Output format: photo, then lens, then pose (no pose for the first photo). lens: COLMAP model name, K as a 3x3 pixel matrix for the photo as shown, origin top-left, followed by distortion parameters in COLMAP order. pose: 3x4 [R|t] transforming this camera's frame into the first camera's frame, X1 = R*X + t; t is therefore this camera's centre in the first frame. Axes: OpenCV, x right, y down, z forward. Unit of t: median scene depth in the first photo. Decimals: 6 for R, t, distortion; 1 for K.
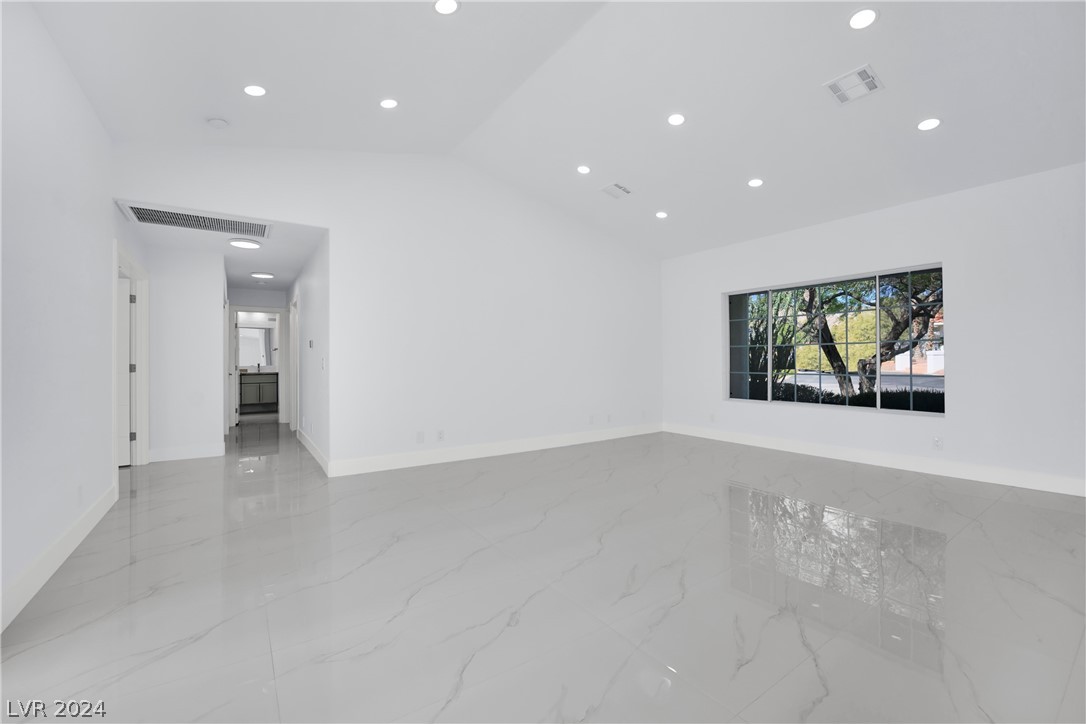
lens RADIAL K [[457.4, 0, 545.4], [0, 457.4, 359.4], [0, 0, 1]] dist [-0.006589, -0.000212]
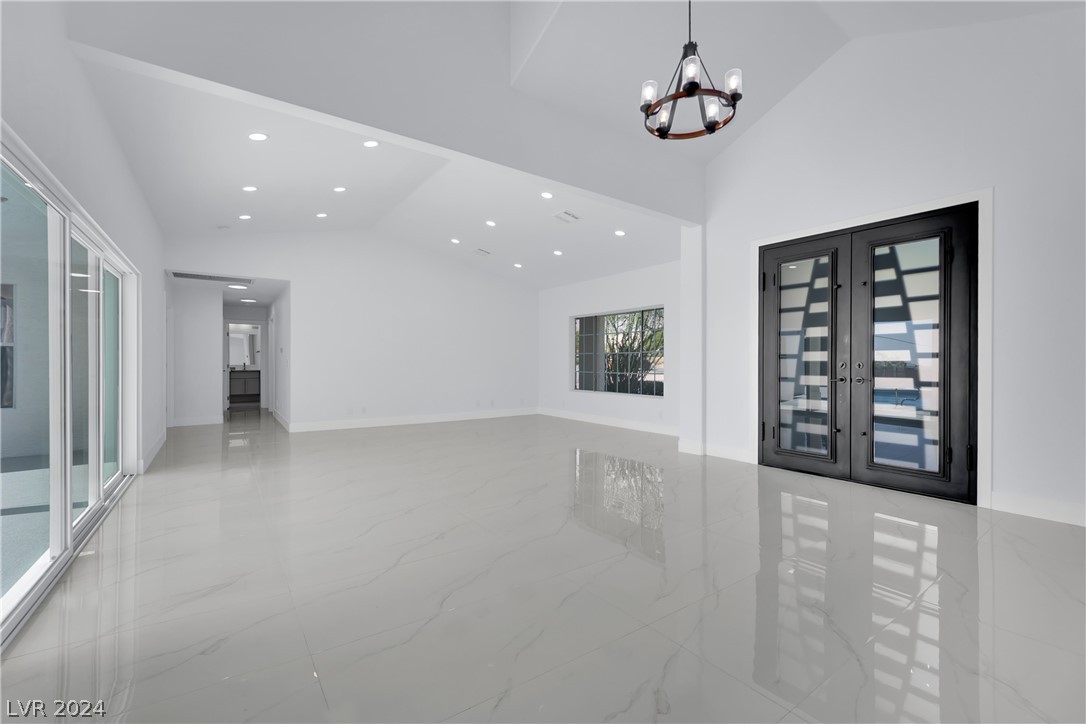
lens RADIAL K [[460.6, 0, 535.7], [0, 460.6, 365.8], [0, 0, 1]] dist [-0.000832, -0.000065]
pose [[0.999943, 0.007861, 0.007254, 0.224754], [-0.007938, 0.999912, 0.010614, -0.003531], [-0.007170, -0.010671, 0.999917, -0.374056]]
